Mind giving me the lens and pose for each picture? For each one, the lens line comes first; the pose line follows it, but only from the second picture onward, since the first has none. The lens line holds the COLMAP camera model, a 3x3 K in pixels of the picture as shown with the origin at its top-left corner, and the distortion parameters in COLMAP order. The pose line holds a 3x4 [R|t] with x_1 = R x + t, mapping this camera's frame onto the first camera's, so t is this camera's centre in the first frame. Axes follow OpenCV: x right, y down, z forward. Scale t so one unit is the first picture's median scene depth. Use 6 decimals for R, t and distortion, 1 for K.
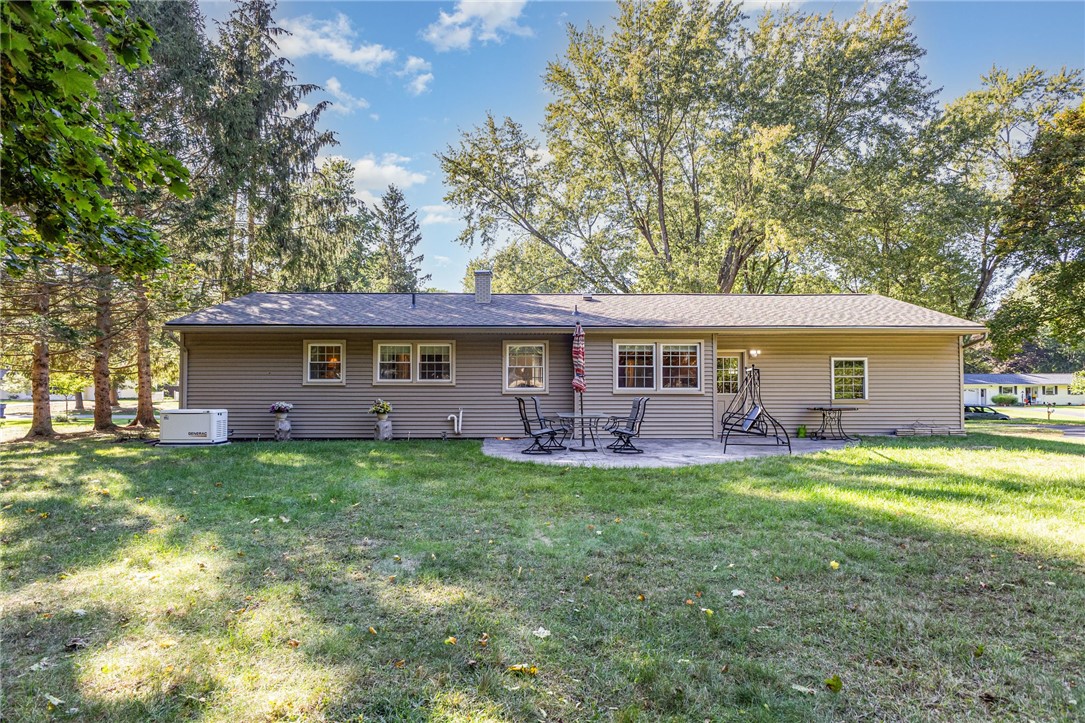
lens RADIAL K [[580.7, 0, 550.9], [0, 580.7, 353.2], [0, 0, 1]] dist [-0.000054, -0.000792]
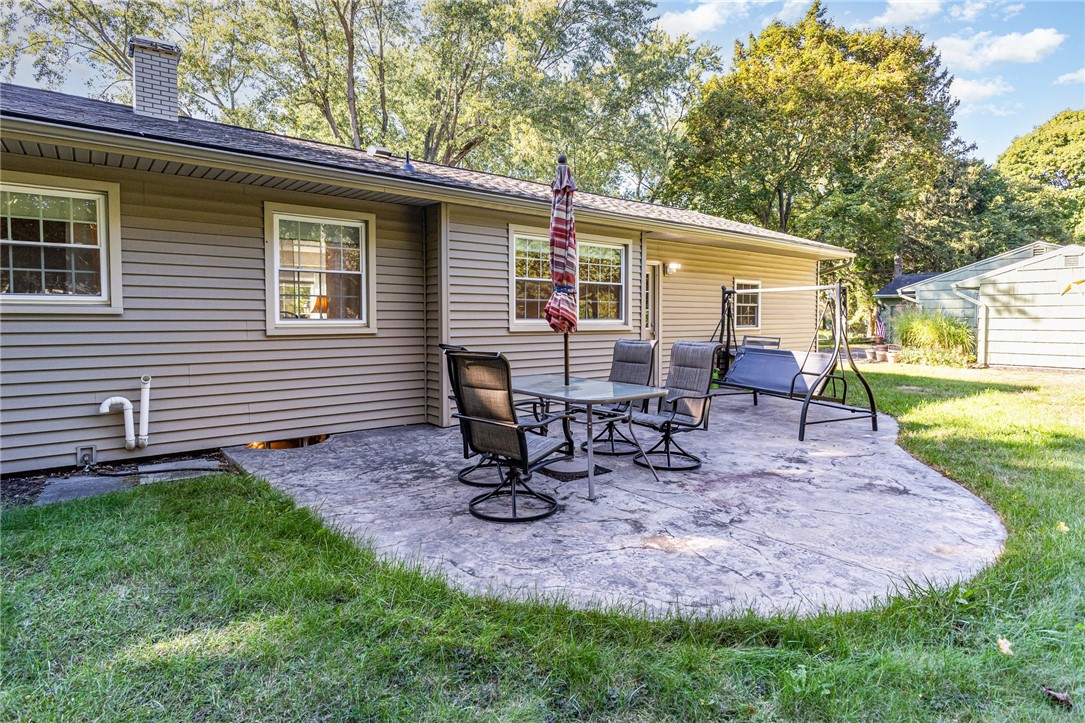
lens RADIAL K [[580.7, 0, 550.9], [0, 580.7, 353.2], [0, 0, 1]] dist [-0.000054, -0.000792]
pose [[0.806248, -0.035028, 0.590539, -0.162501], [-0.032836, 0.994057, 0.103793, 0.033913], [-0.590665, -0.103074, 0.800306, 0.558608]]
